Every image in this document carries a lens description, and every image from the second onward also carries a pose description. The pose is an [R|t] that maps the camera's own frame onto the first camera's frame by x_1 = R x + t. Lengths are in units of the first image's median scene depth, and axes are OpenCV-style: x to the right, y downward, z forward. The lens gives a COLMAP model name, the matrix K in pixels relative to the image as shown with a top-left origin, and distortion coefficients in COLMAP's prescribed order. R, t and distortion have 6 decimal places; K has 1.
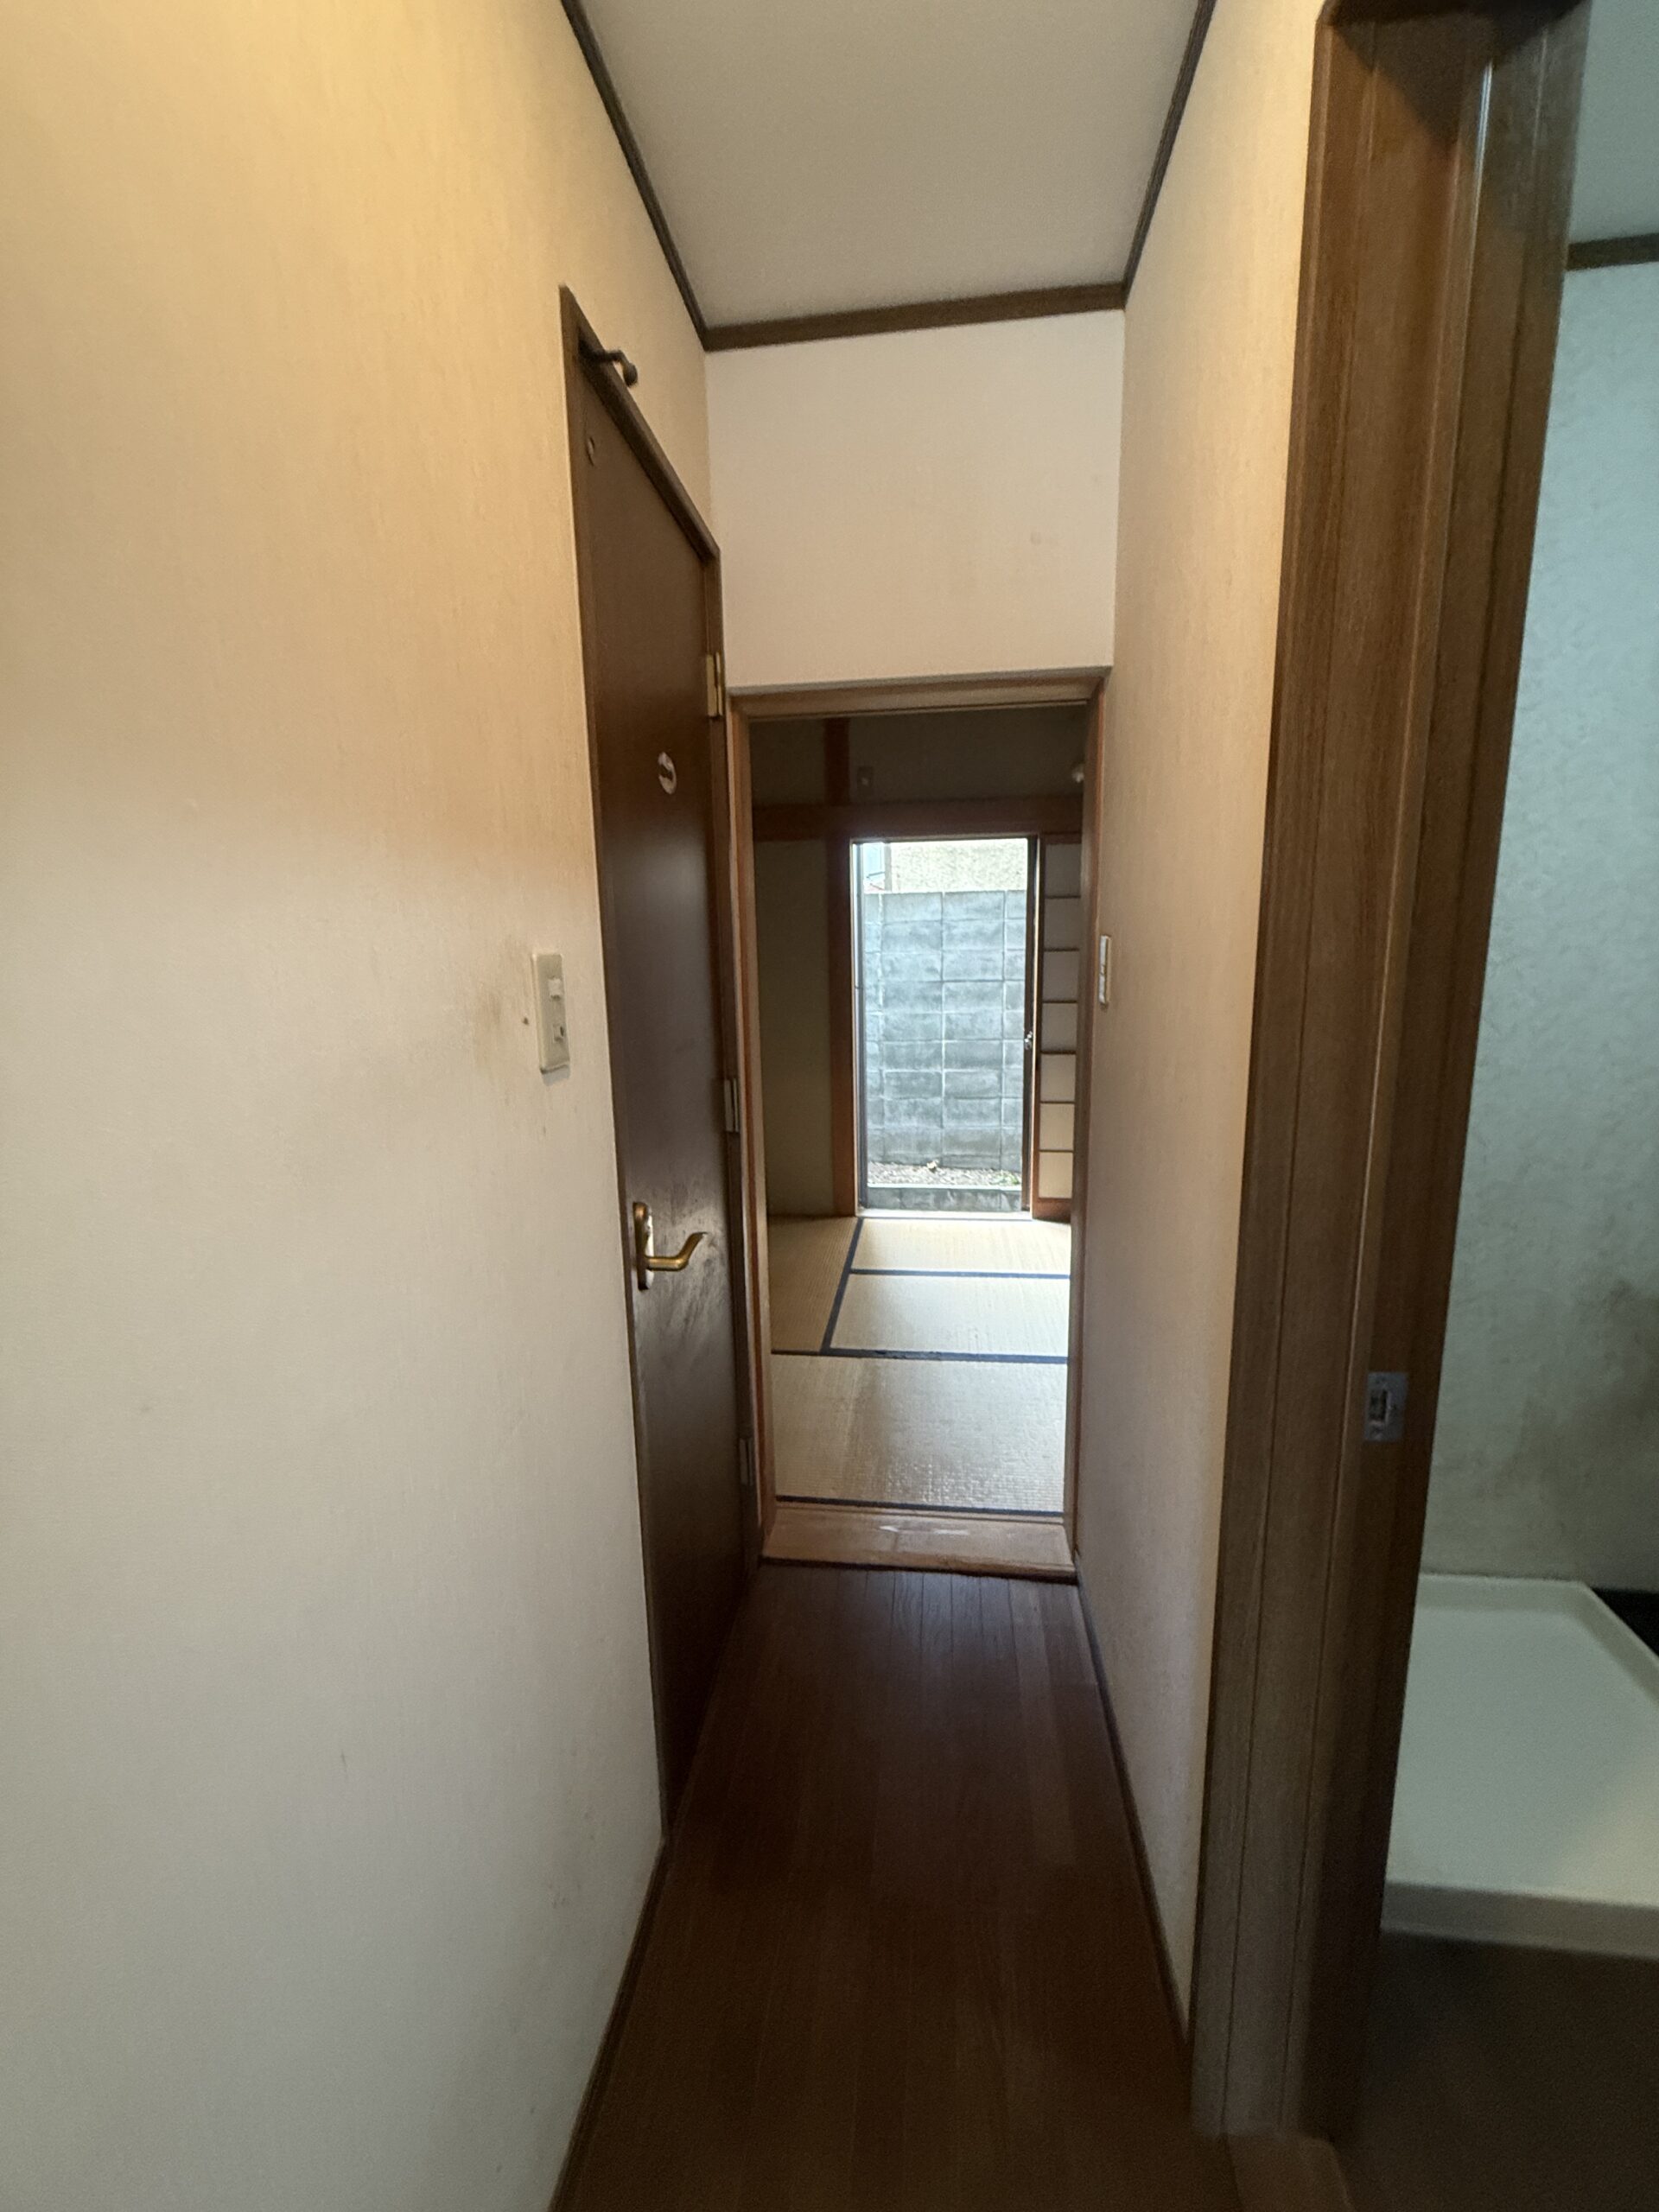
lens RADIAL K [[887.7, 0, 829.5], [0, 887.7, 1106.0], [0, 0, 1]] dist [0.000201, 0.000014]
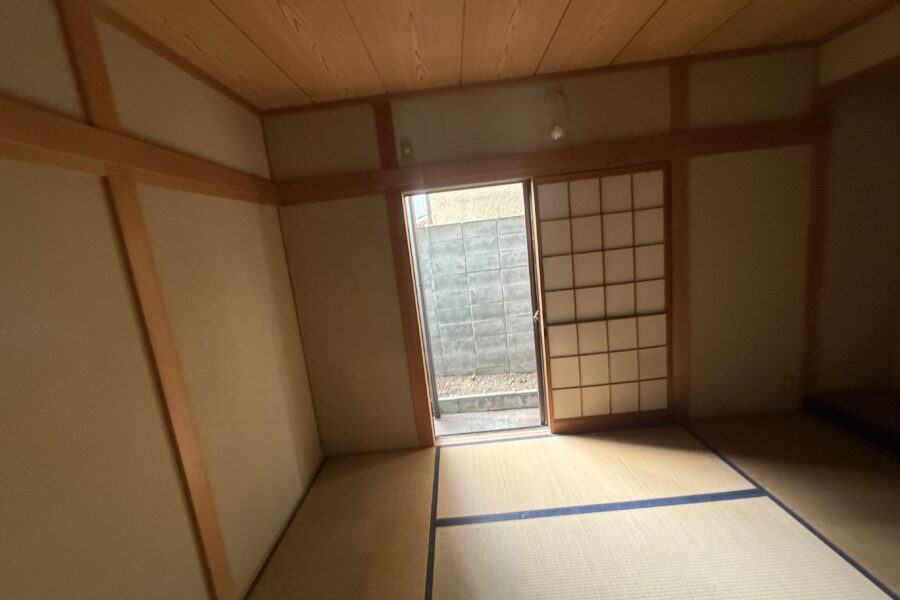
lens RADIAL K [[363.7, 0, 450.0], [0, 363.7, 300.0], [0, 0, 1]] dist [0.000079, 0.000006]
pose [[0.988830, -0.110037, 0.100533, 0.015376], [0.113006, 0.993297, -0.024317, -0.072363], [-0.097183, 0.035406, 0.994637, 0.284823]]
